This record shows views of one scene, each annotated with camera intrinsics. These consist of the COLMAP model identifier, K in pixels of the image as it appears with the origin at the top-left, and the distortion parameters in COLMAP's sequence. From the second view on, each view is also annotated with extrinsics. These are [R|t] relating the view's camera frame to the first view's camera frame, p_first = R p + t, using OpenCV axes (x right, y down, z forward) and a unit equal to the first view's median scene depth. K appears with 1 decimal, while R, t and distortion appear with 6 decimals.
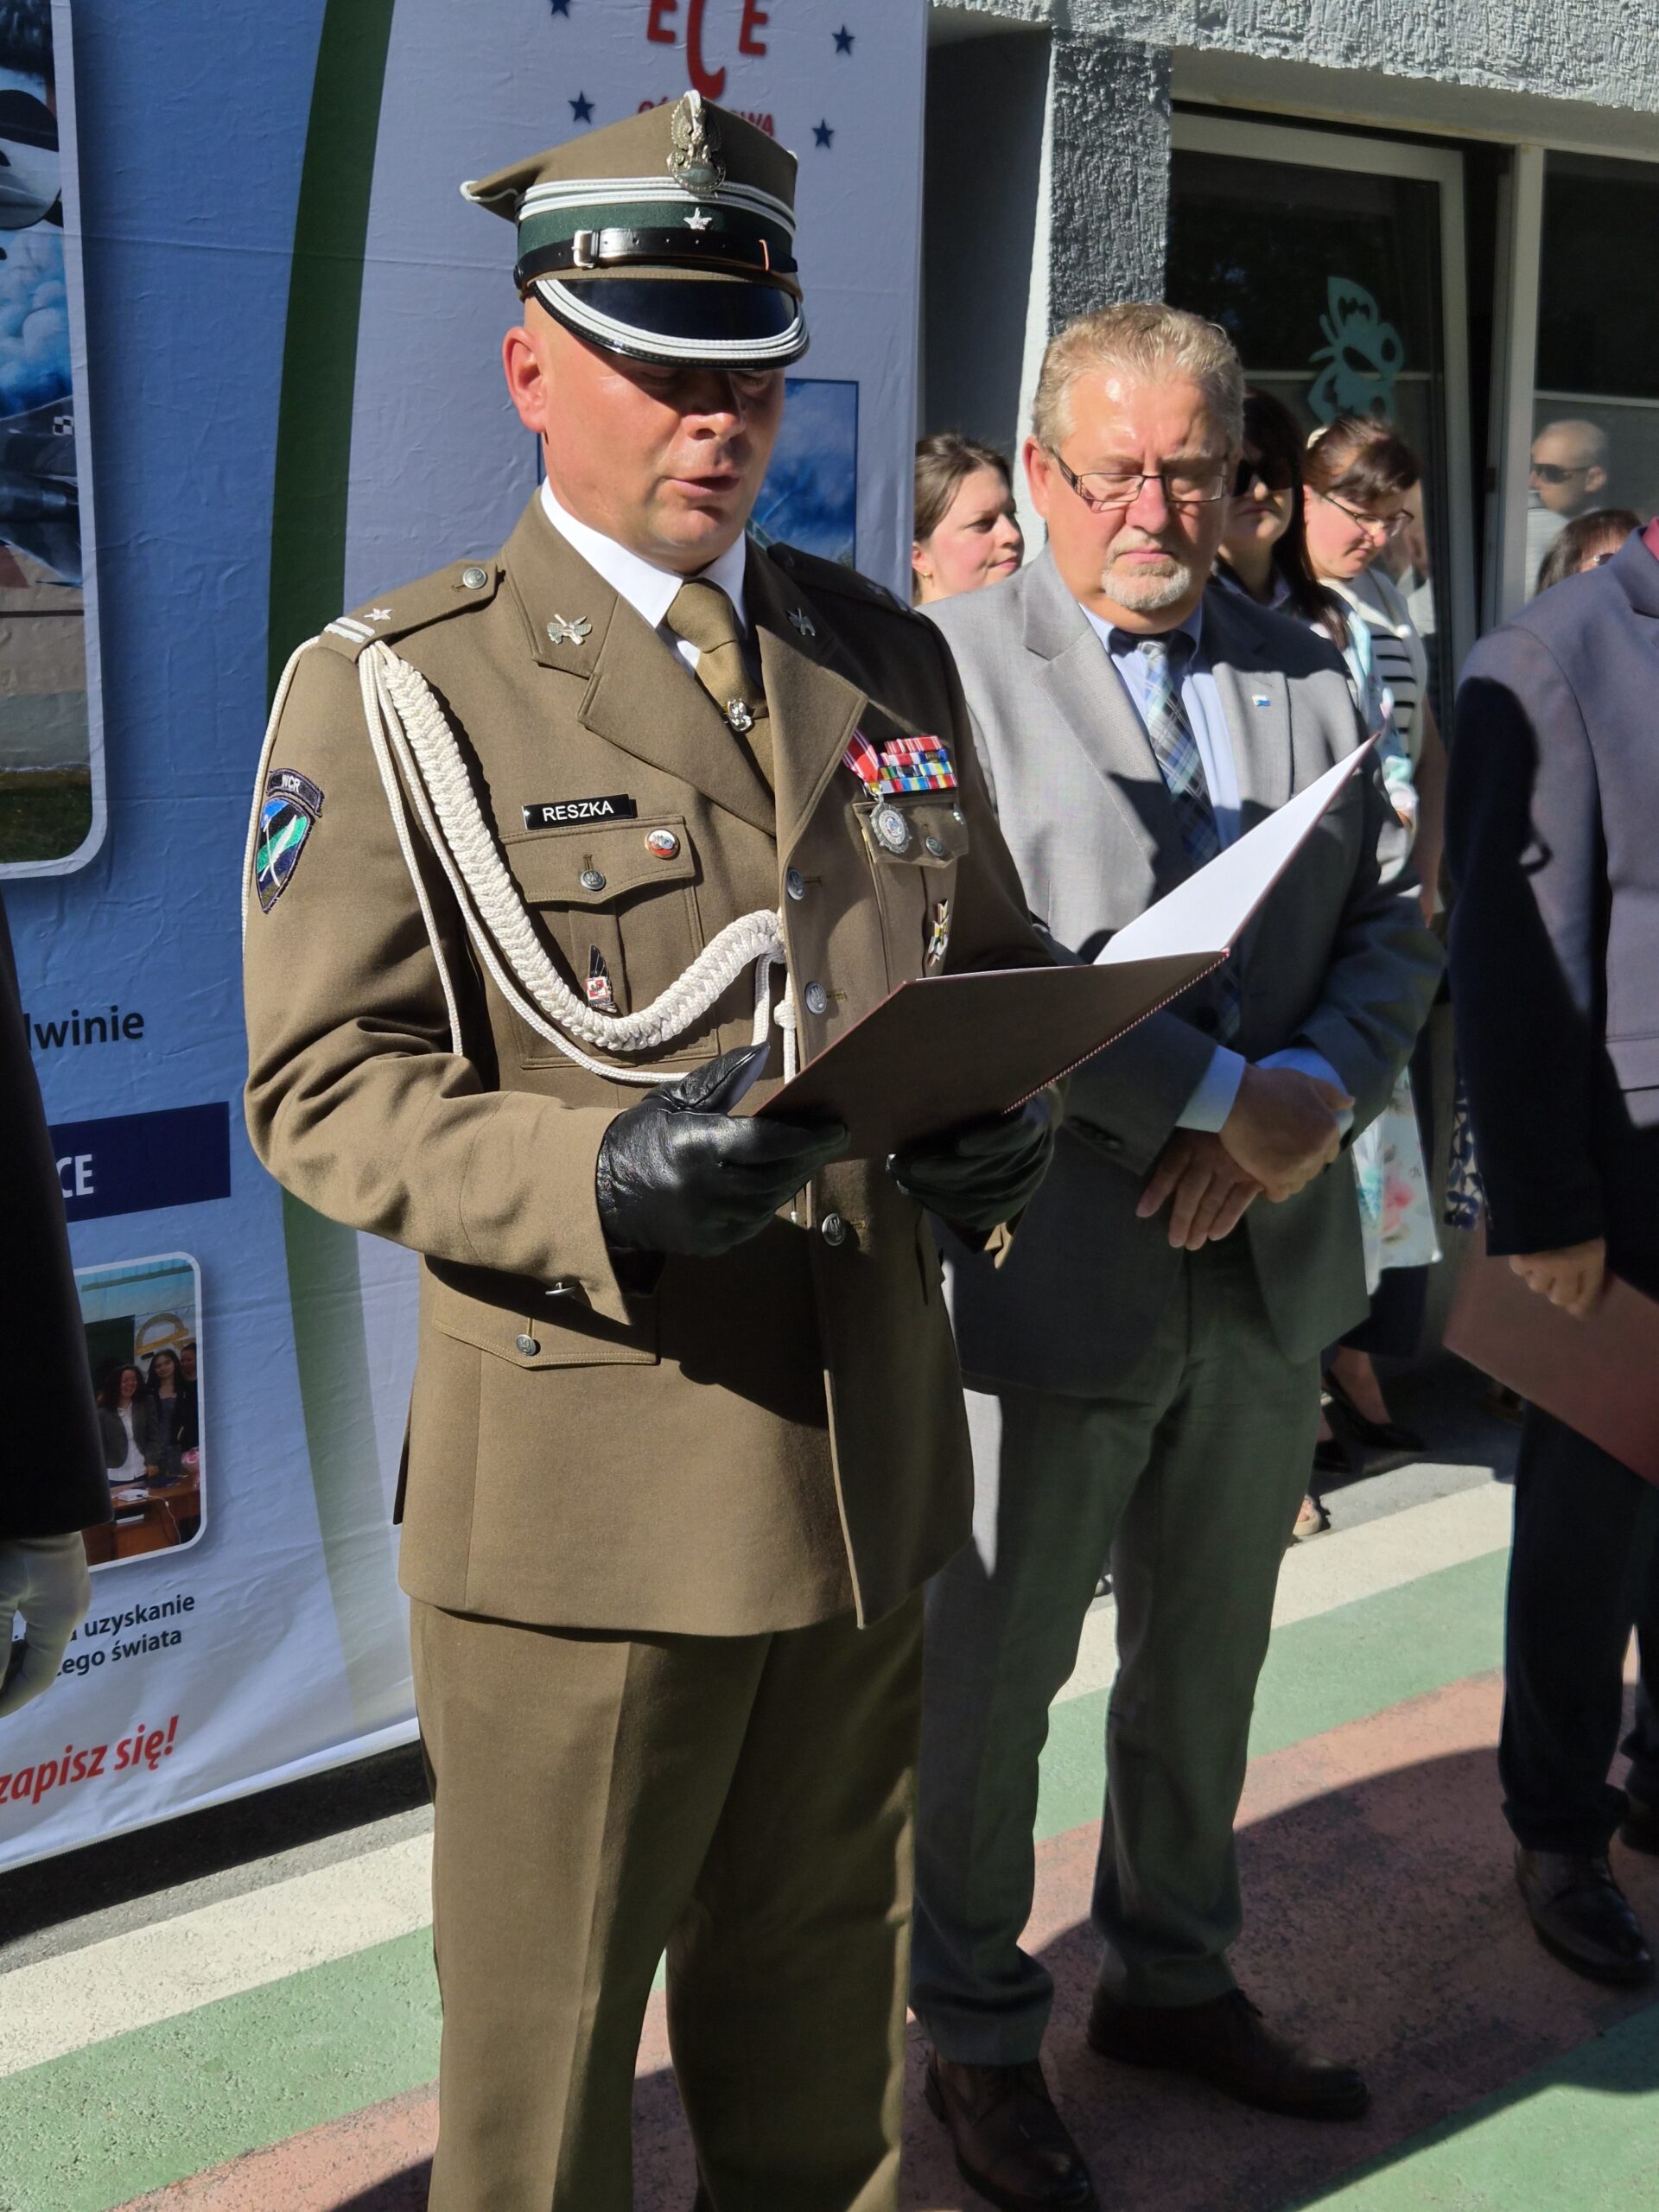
lens RADIAL K [[2881.7, 0, 829.5], [0, 2881.7, 1106.0], [0, 0, 1]] dist [0.060354, 0.012666]
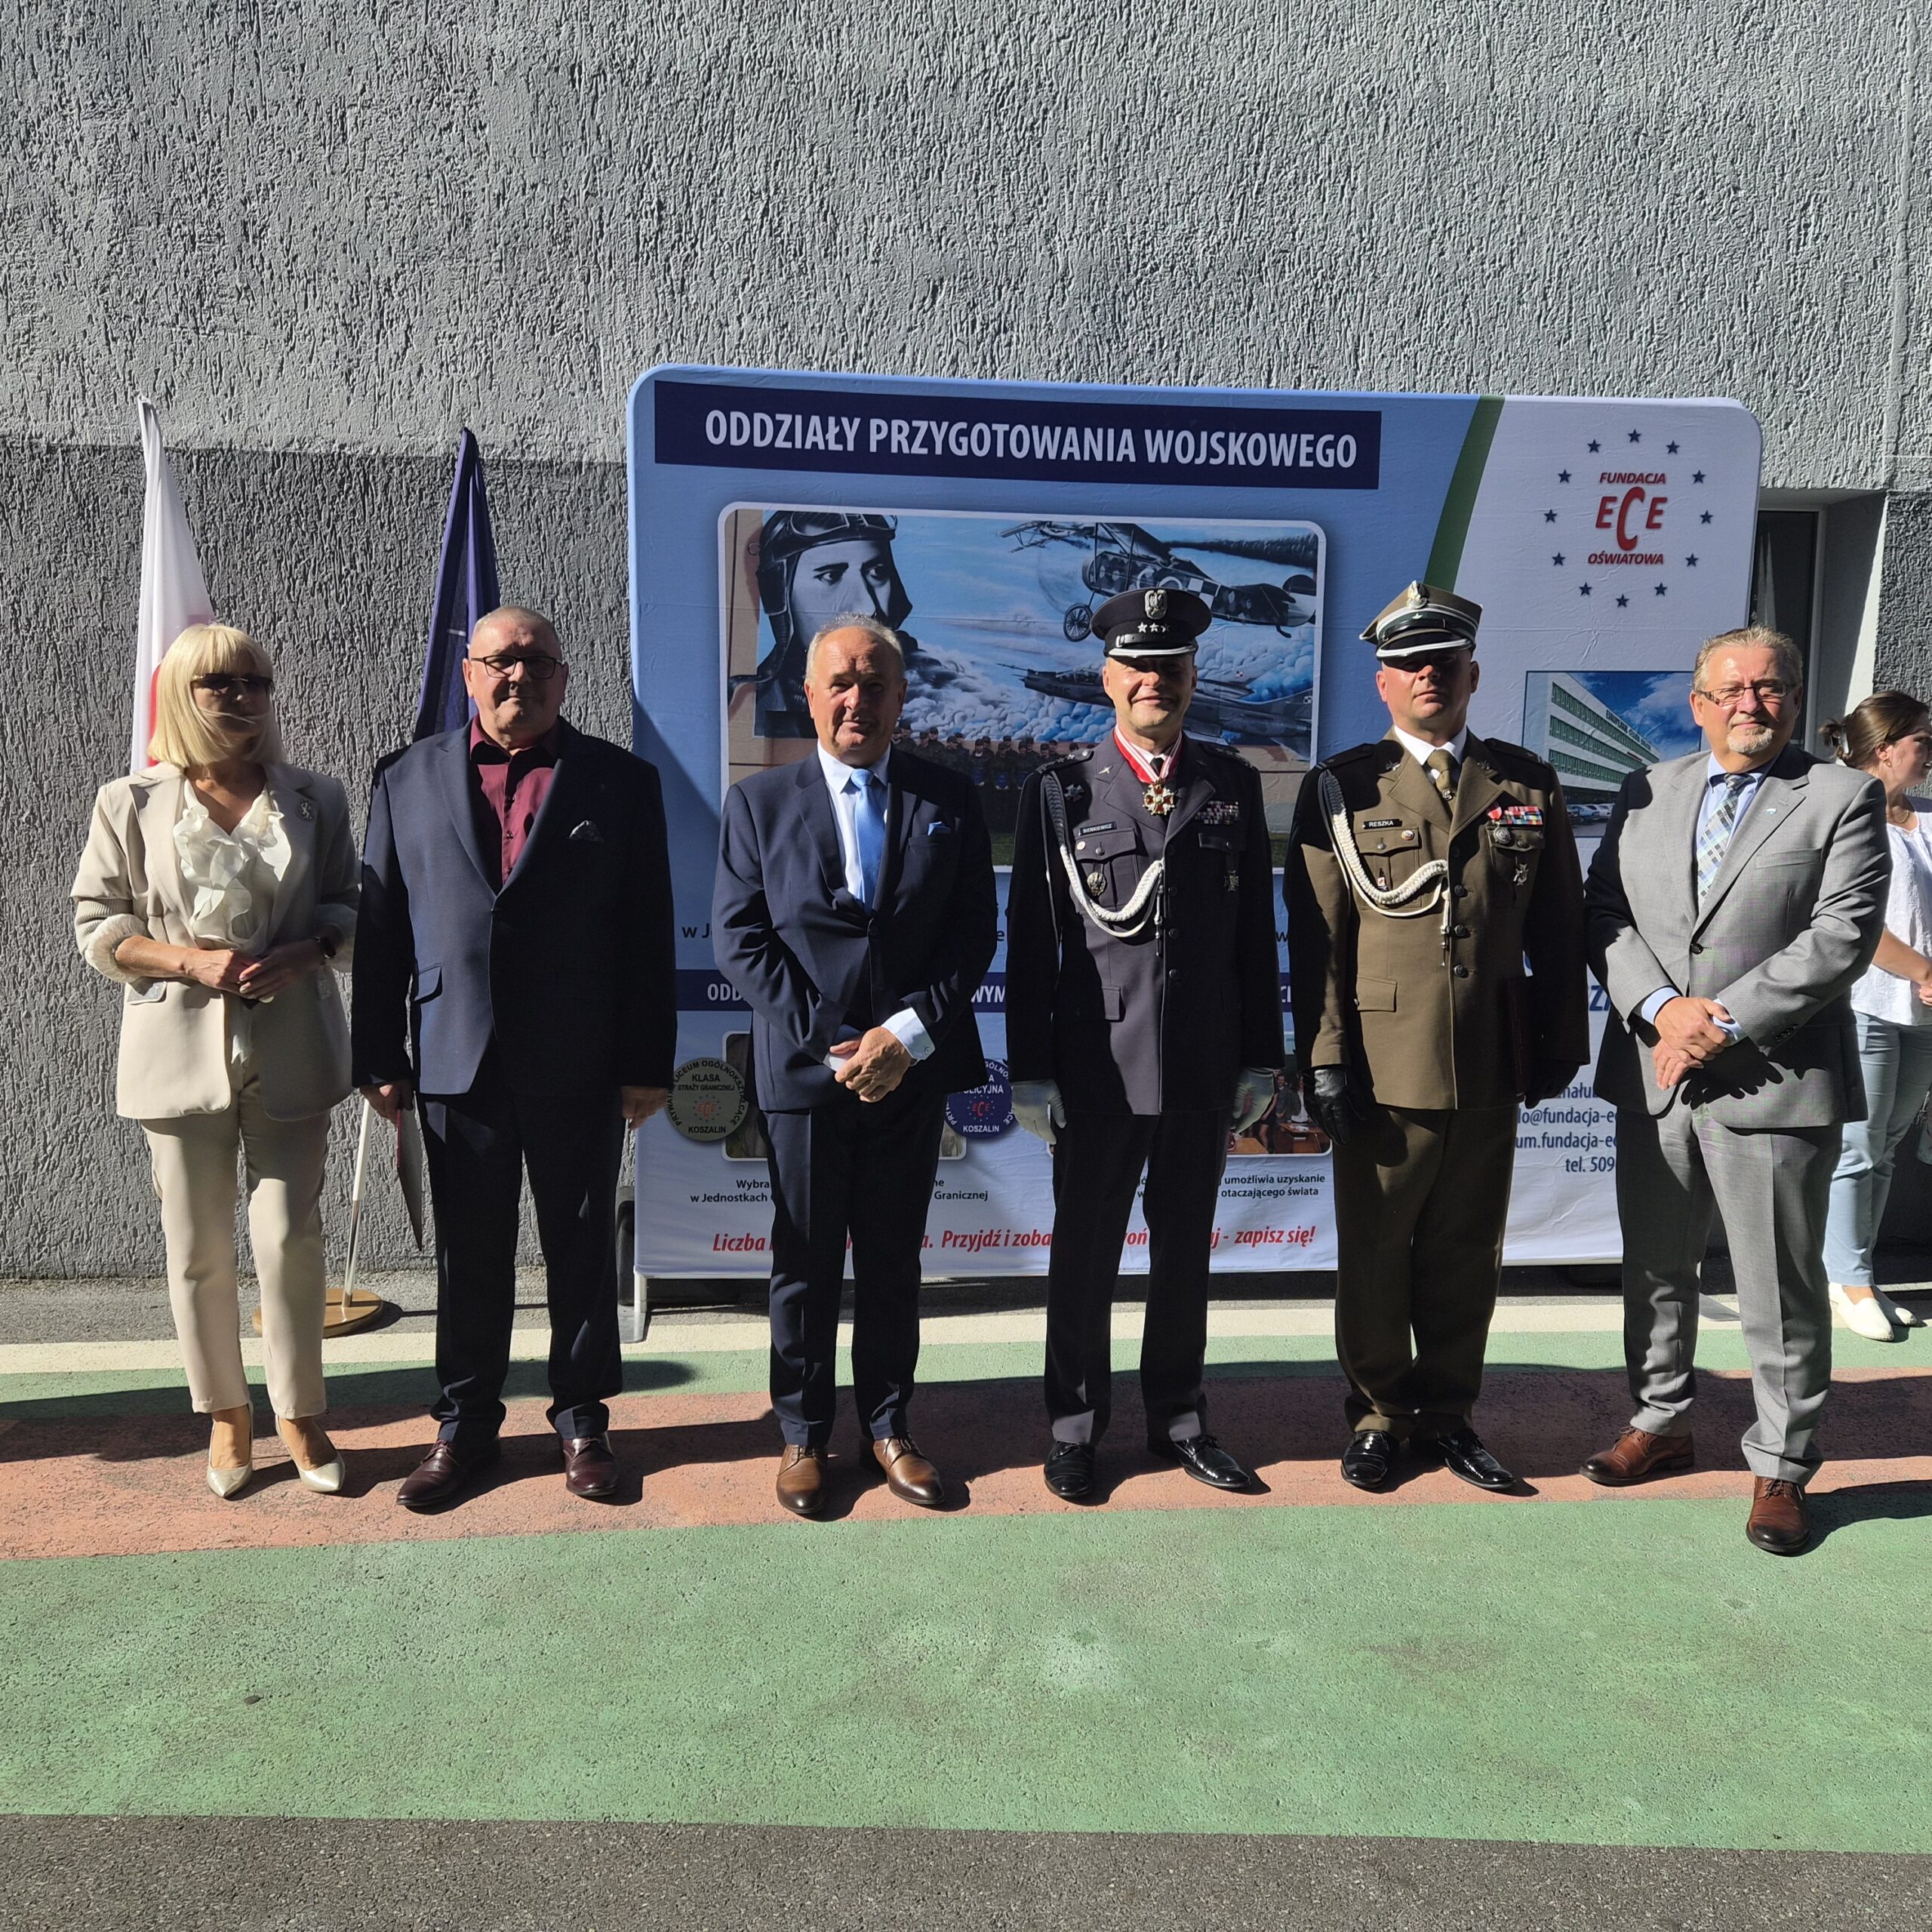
lens RADIAL K [[2062.8, 0, 966.0], [0, 2062.8, 966.0], [0, 0, 1]] dist [0.003918, -0.245721]
pose [[0.852060, 0.051220, -0.520932, 0.439423], [-0.102160, 0.992335, -0.069528, 0.155885], [0.513378, 0.112460, 0.850762, -0.675167]]
